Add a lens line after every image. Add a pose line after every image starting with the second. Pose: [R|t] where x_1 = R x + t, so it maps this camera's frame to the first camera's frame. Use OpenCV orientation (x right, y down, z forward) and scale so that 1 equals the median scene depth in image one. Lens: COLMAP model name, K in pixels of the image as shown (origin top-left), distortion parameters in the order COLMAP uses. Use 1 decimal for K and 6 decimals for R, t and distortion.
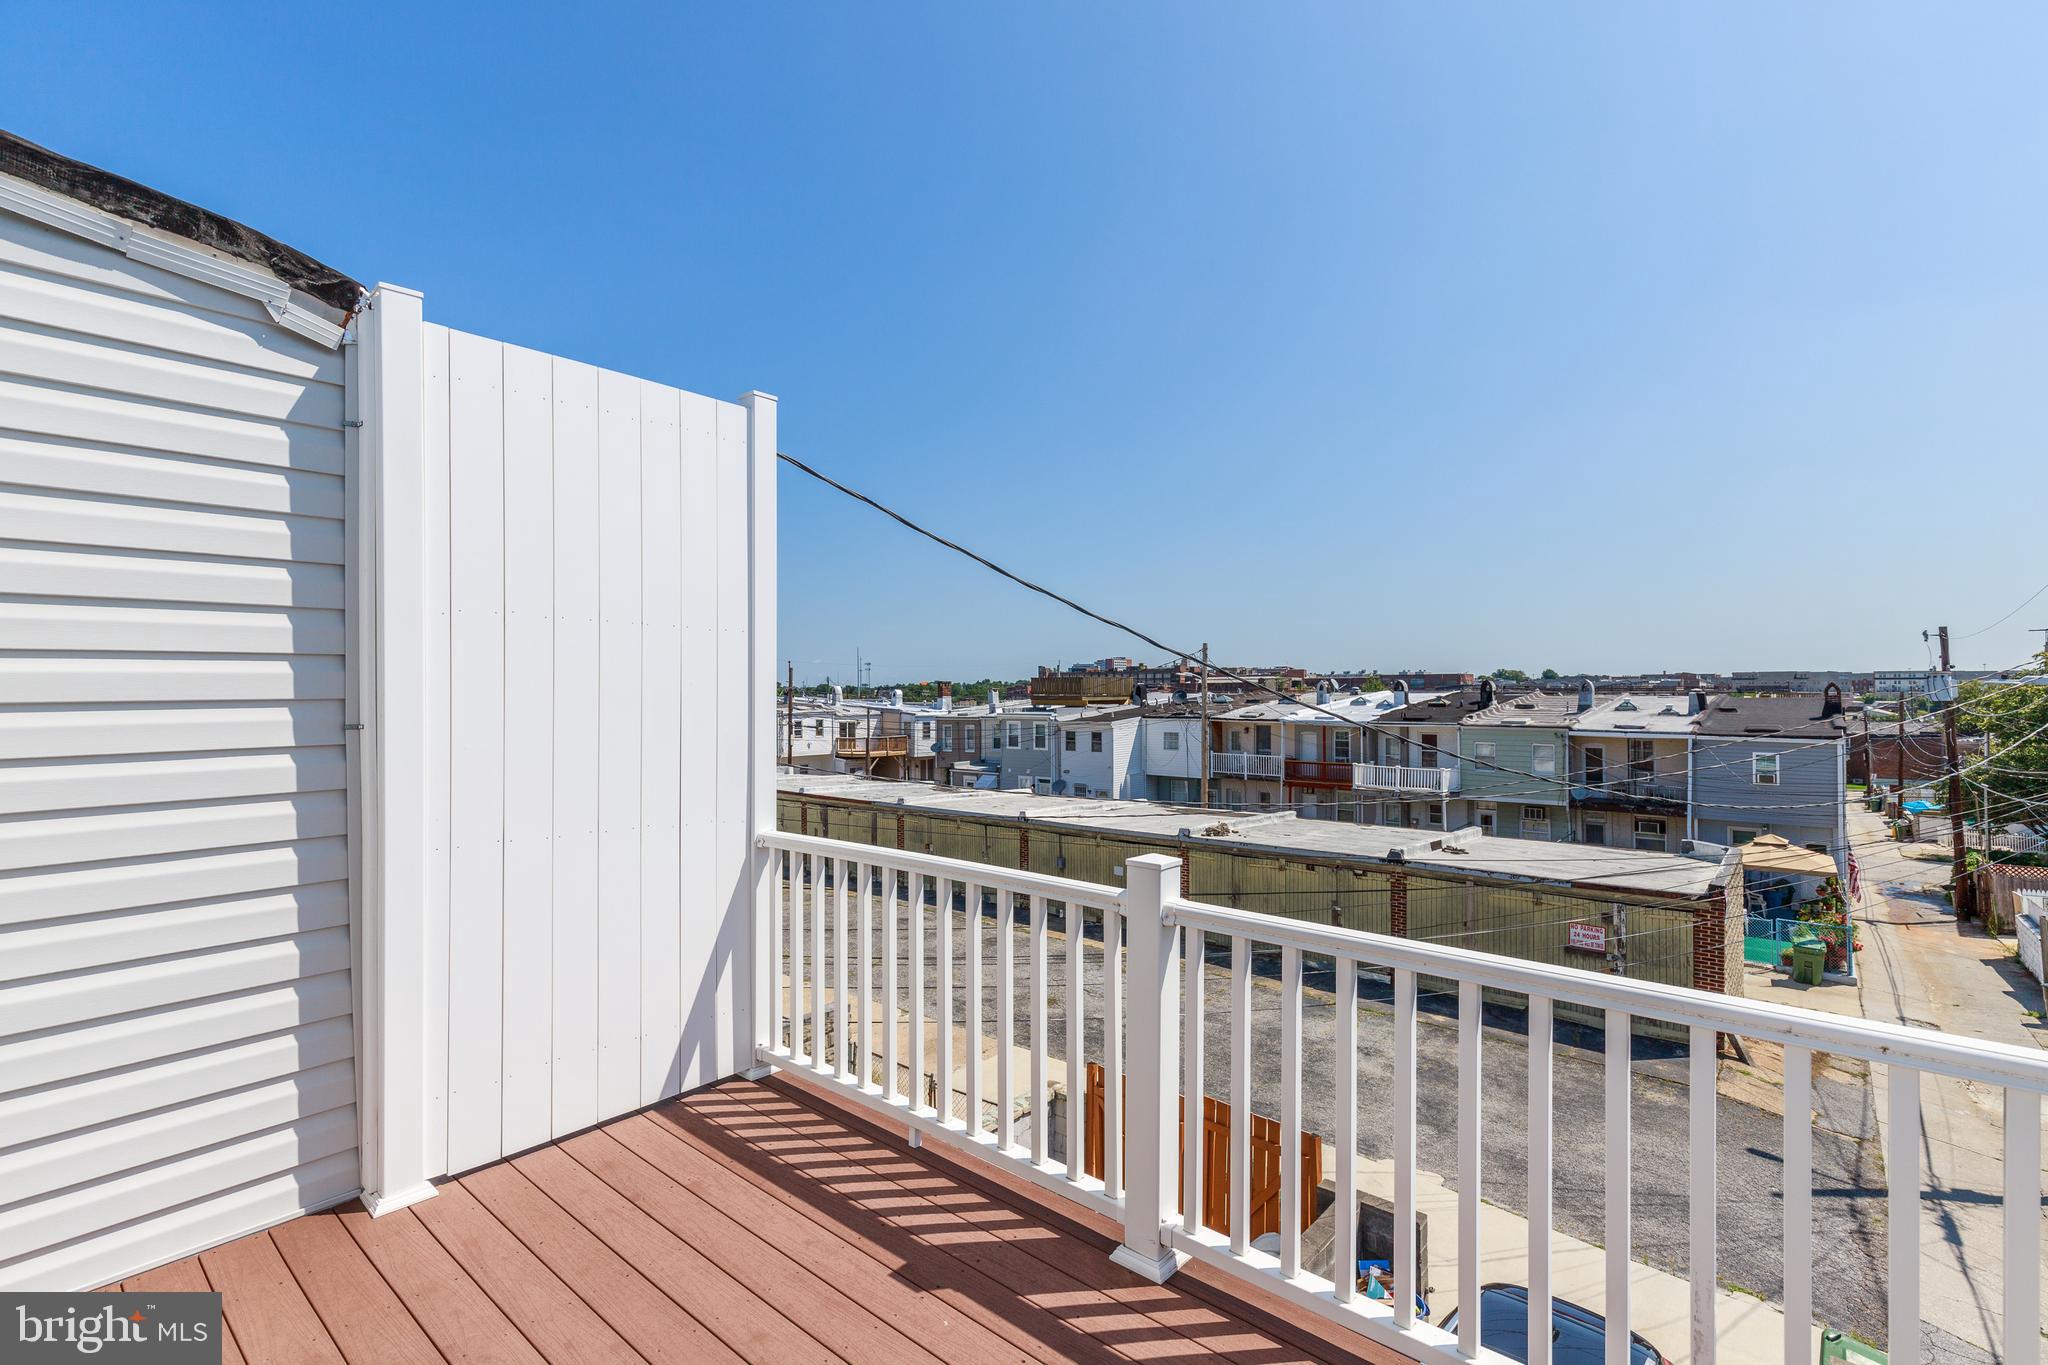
lens RADIAL K [[927.7, 0, 1026.5], [0, 927.7, 689.4], [0, 0, 1]] dist [0.013875, -0.004423]
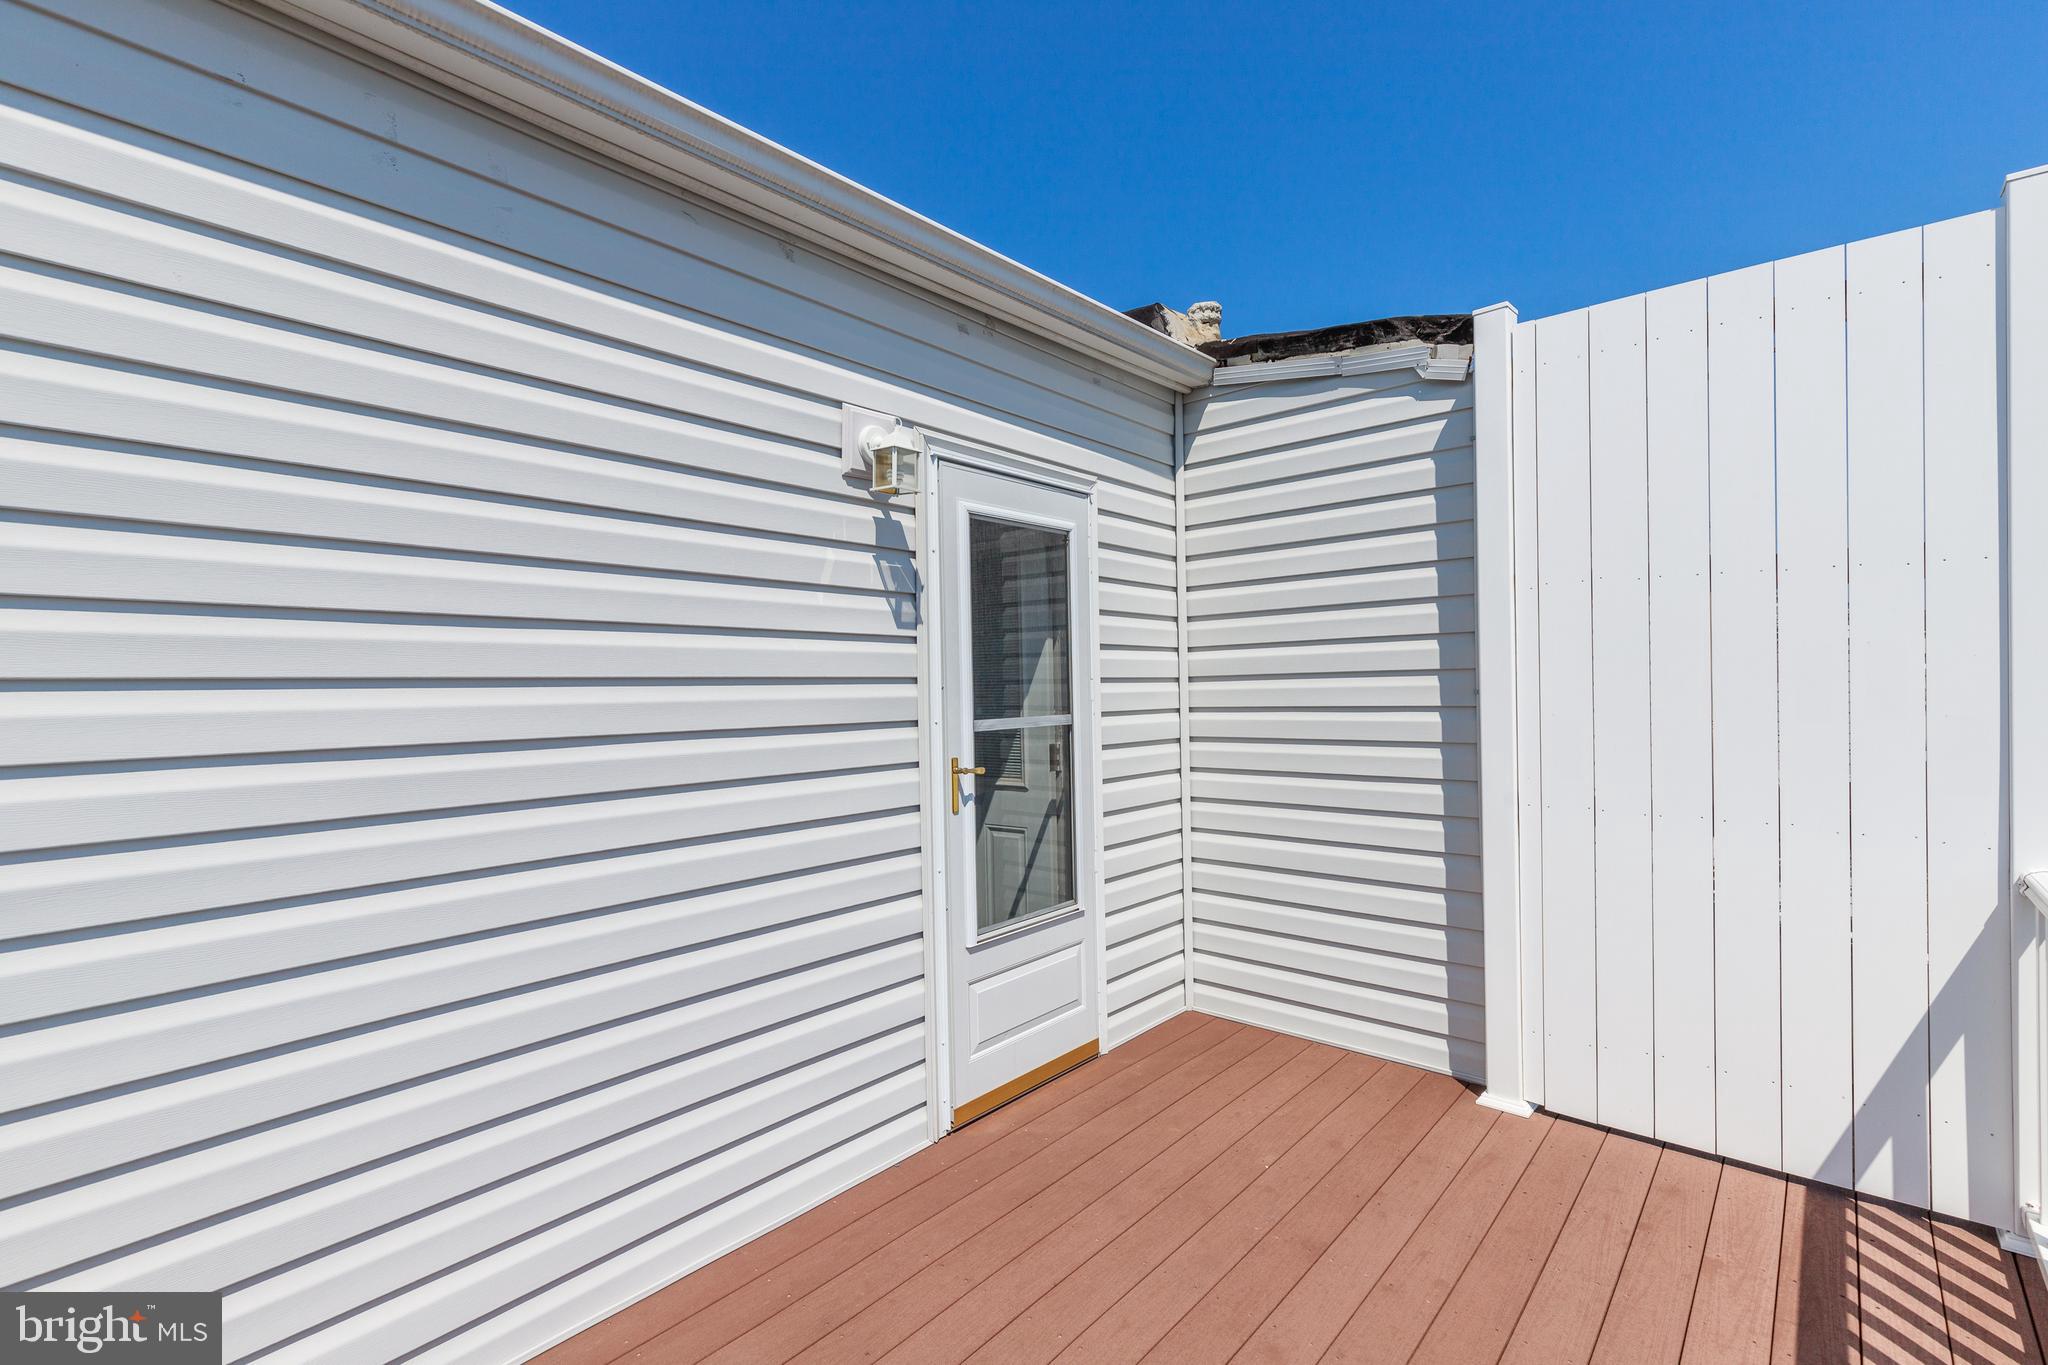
lens RADIAL K [[921.0, 0, 1022.7], [0, 921.0, 687.5], [0, 0, 1]] dist [0.003139, 0.000126]
pose [[-0.014682, 0.010566, -0.999836, 0.364973], [0.020625, 0.999735, 0.010262, 0.008409], [0.999679, -0.020471, -0.014896, 0.342081]]
